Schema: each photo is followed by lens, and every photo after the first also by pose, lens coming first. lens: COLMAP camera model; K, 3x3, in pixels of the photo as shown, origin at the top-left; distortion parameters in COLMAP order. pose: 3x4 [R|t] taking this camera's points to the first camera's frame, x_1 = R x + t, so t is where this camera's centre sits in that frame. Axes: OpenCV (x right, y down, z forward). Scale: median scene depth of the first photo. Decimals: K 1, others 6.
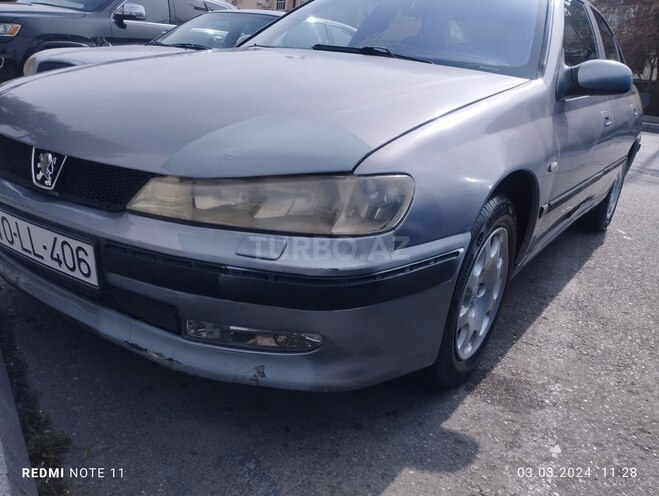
lens RADIAL K [[532.7, 0, 329.5], [0, 532.7, 248.0], [0, 0, 1]] dist [0.113690, -0.133571]
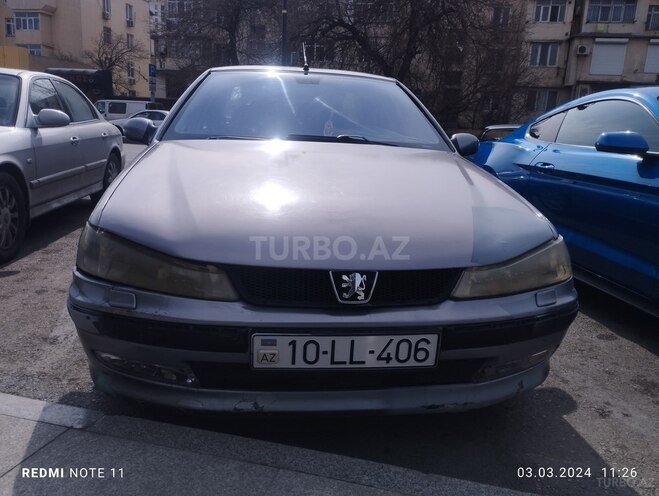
lens RADIAL K [[527.1, 0, 321.4], [0, 527.1, 248.0], [0, 0, 1]] dist [0.087038, -0.098948]
pose [[0.758627, -0.206991, 0.617769, -1.269270], [0.234058, 0.971477, 0.038079, -0.288361], [-0.608030, 0.115706, 0.785437, 0.150851]]
